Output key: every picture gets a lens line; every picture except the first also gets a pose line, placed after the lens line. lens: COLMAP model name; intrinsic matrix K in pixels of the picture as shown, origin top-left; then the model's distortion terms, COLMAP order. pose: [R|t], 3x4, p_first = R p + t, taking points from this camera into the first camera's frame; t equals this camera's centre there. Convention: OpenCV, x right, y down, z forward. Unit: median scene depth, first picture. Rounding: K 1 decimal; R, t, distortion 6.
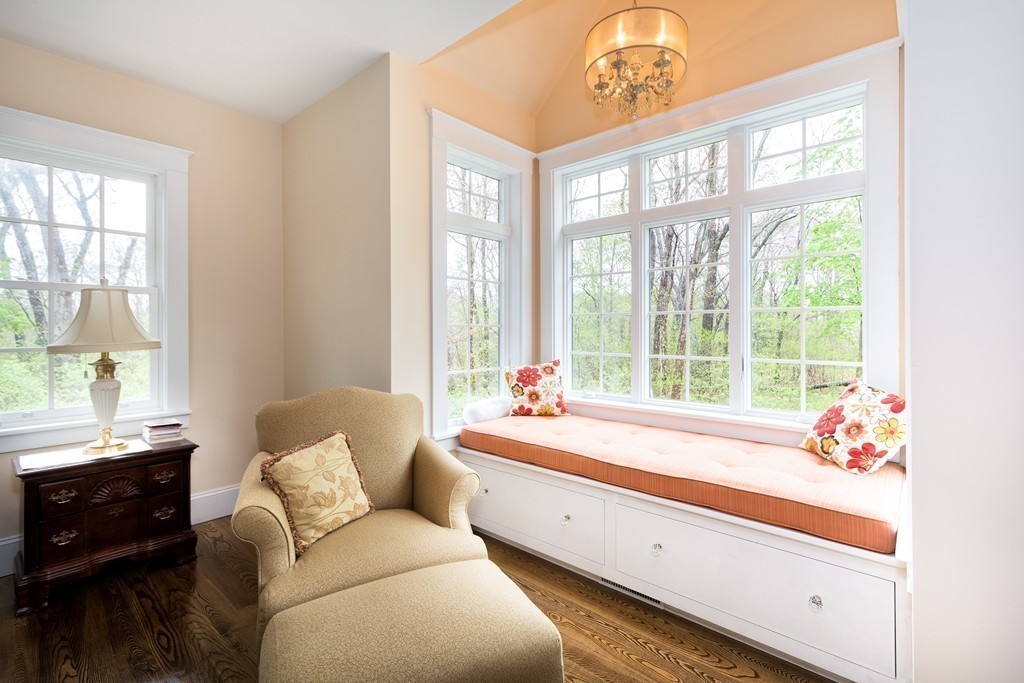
lens RADIAL K [[473.5, 0, 500.0], [0, 473.5, 326.8], [0, 0, 1]] dist [0.004996, -0.000015]
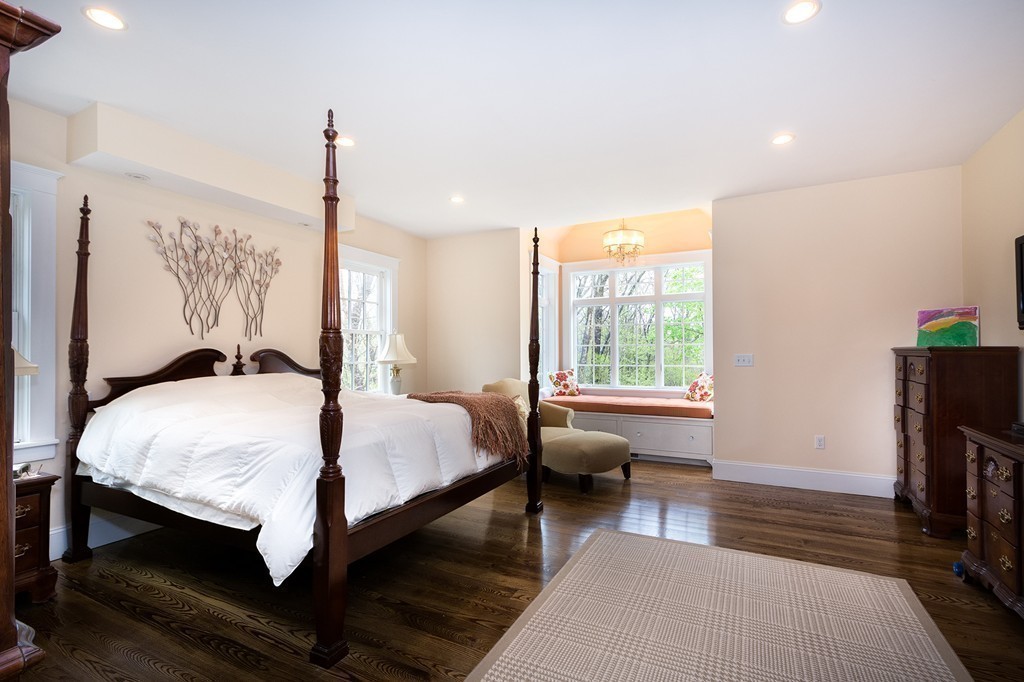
lens RADIAL K [[473.5, 0, 515.2], [0, 473.5, 346.8], [0, 0, 1]] dist [0.004996, -0.000015]
pose [[0.963957, 0.002618, 0.266044, -0.678655], [-0.000076, 0.999954, -0.009563, -0.002111], [-0.266057, 0.009198, 0.963913, -0.900642]]
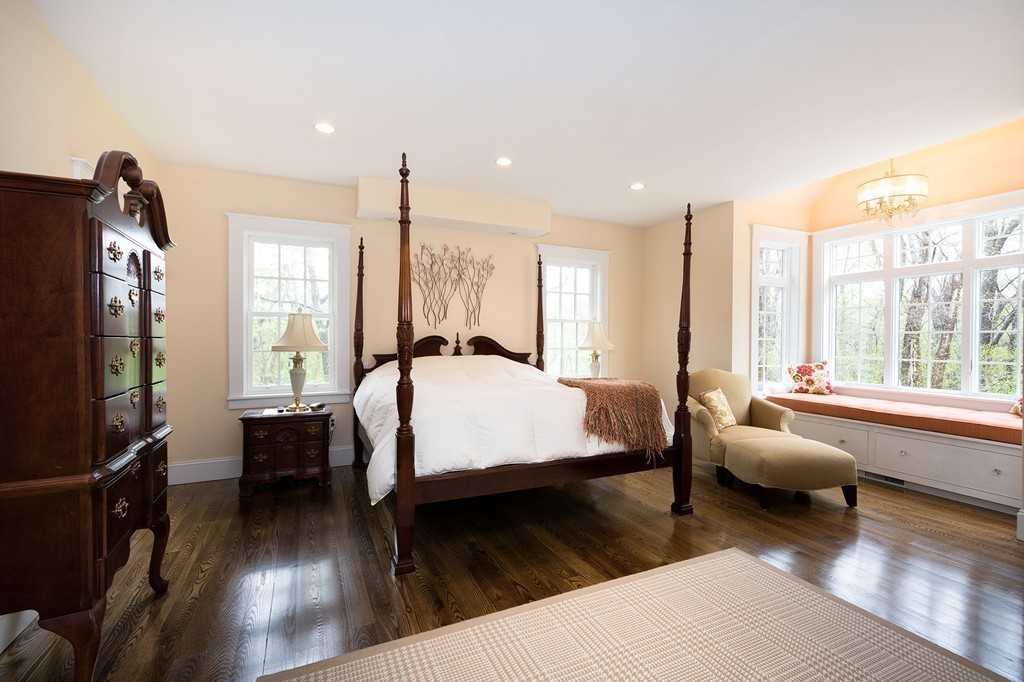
lens RADIAL K [[449.6, 0, 511.5], [0, 449.6, 342.0], [0, 0, 1]] dist [0.020579, -0.002032]
pose [[0.923064, 0.010833, -0.384493, -0.286688], [-0.006788, 0.999906, 0.011876, -0.006627], [0.384585, -0.008352, 0.923052, -0.882981]]
